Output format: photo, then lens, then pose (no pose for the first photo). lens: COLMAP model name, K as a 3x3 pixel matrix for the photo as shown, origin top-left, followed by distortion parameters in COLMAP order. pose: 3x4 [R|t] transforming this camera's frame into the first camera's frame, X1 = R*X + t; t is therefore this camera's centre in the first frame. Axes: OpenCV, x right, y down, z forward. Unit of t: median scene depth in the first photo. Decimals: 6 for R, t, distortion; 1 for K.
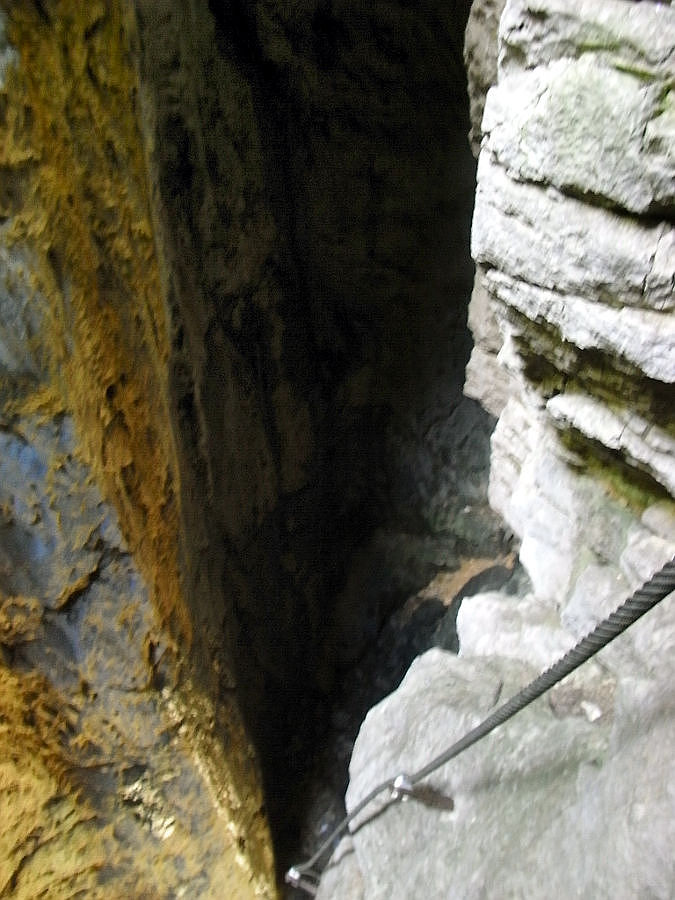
lens RADIAL K [[773.5, 0, 331.4], [0, 773.5, 457.9], [0, 0, 1]] dist [-0.143037, 0.140591]
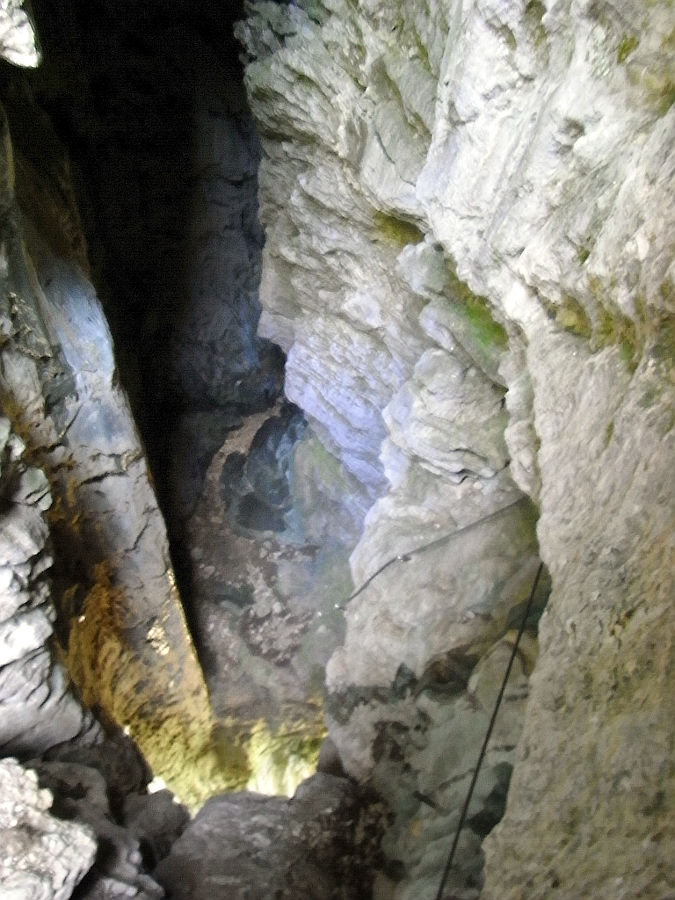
lens RADIAL K [[773.5, 0, 339.8], [0, 773.5, 447.2], [0, 0, 1]] dist [-0.143037, 0.140591]
pose [[0.885161, -0.289586, 0.364184, -0.257092], [0.193018, 0.940725, 0.278893, -0.225310], [-0.423360, -0.176571, 0.888588, -0.407811]]
